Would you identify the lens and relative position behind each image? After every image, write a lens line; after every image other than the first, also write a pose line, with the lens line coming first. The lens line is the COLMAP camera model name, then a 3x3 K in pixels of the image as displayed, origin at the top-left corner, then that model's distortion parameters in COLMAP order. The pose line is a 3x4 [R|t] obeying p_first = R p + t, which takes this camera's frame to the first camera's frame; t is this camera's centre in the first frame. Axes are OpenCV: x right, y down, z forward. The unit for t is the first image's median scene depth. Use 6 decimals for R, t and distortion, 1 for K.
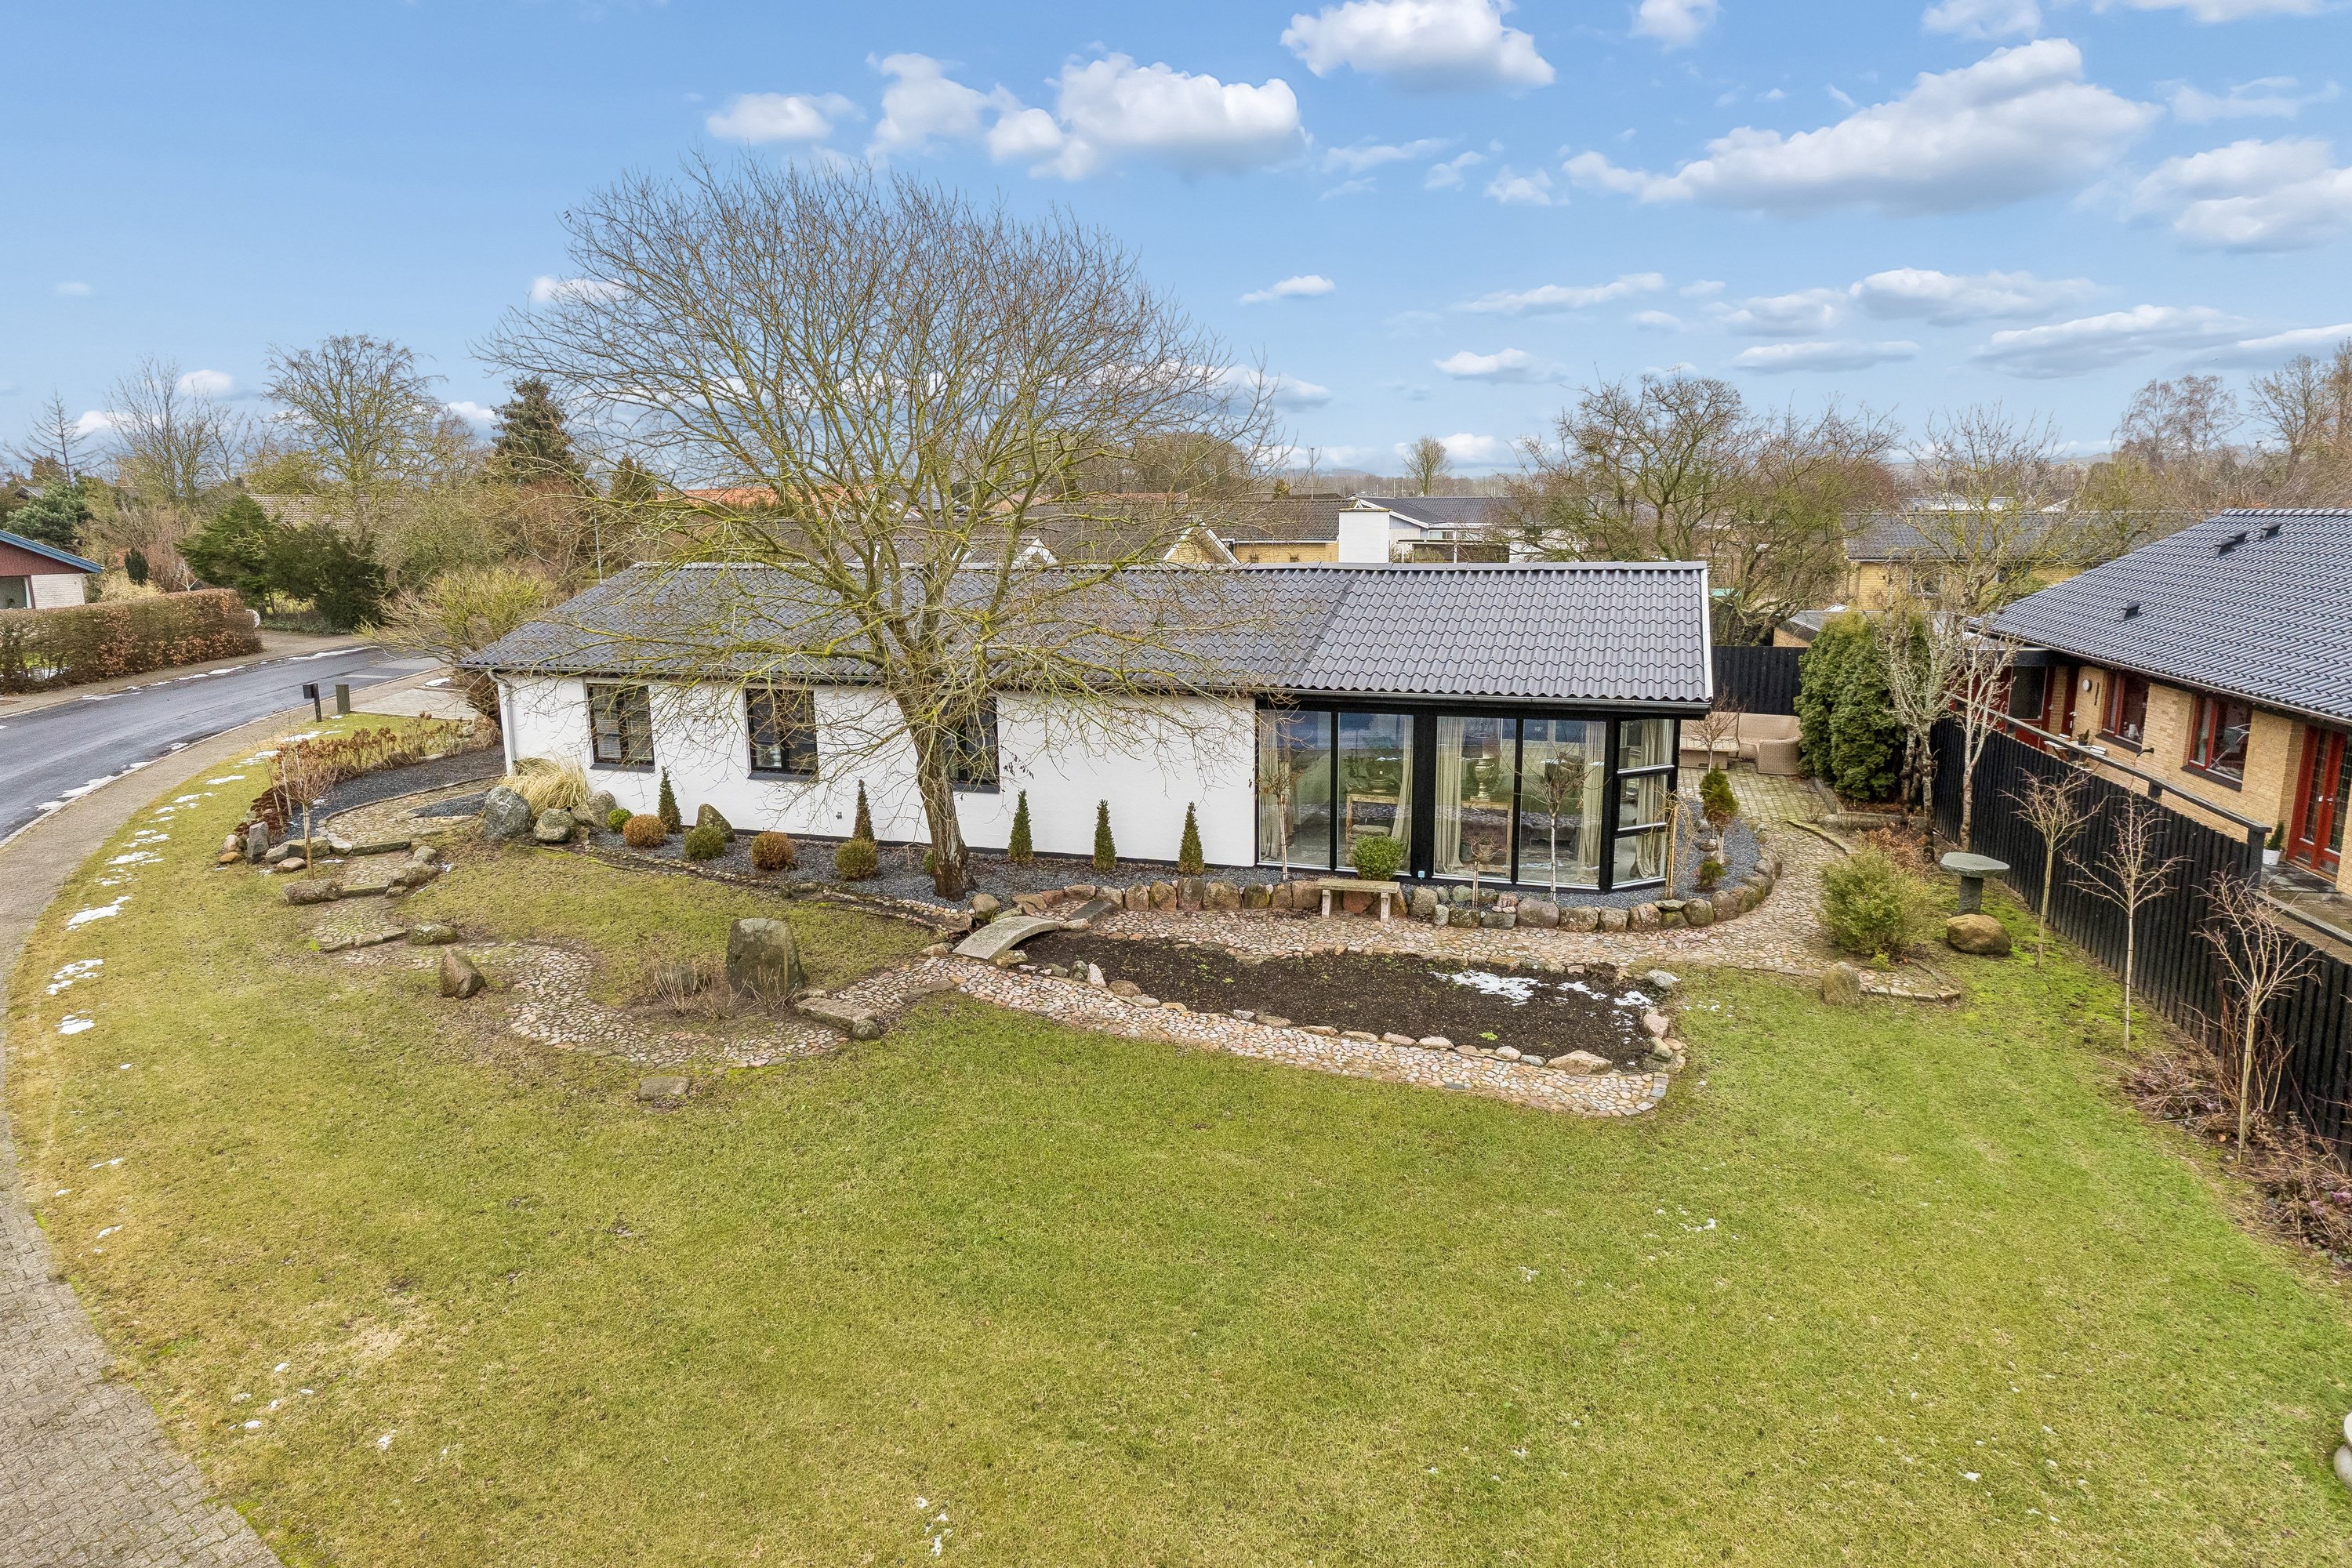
lens RADIAL K [[1377.0, 0, 1163.8], [0, 1377.0, 789.6], [0, 0, 1]] dist [0.007781, -0.001194]
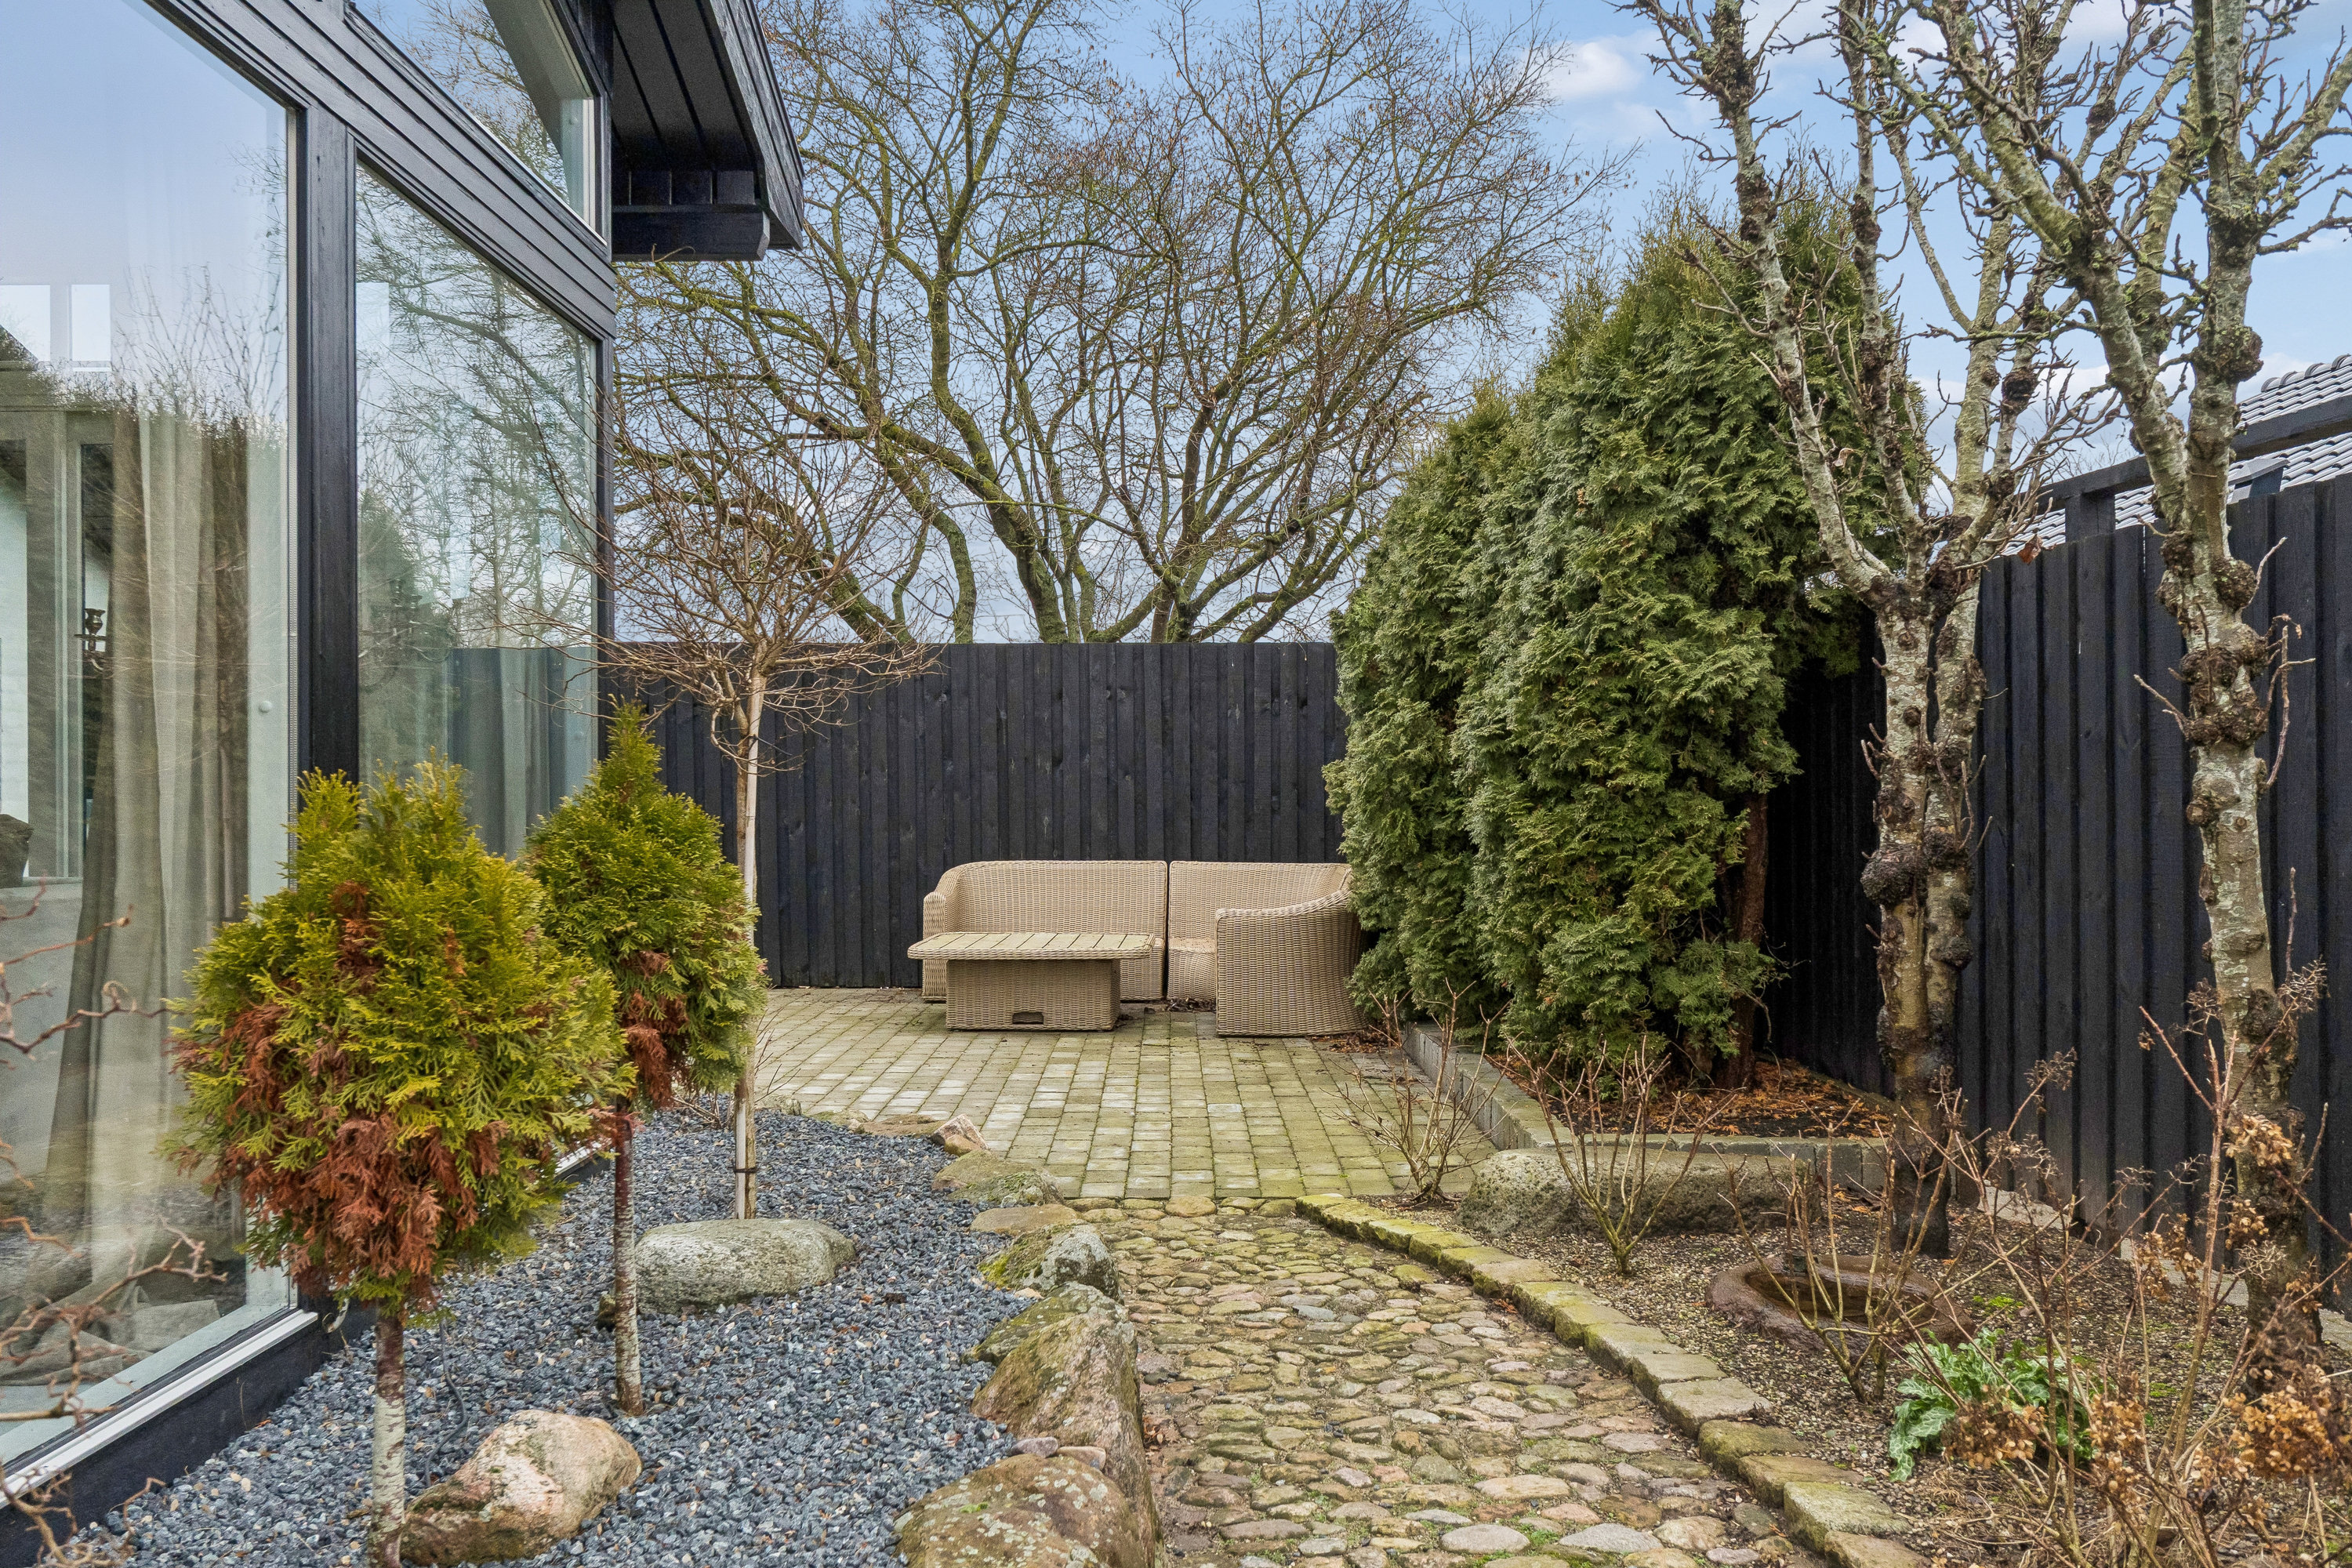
lens RADIAL K [[2108.5, 0, 1178.5], [0, 2108.5, 787.7], [0, 0, 1]] dist [-0.009331, -0.002795]
pose [[0.944417, 0.012058, 0.328530, 0.343205], [0.053484, 0.980378, -0.189733, 0.020832], [-0.324371, 0.196758, 0.925240, 0.731624]]
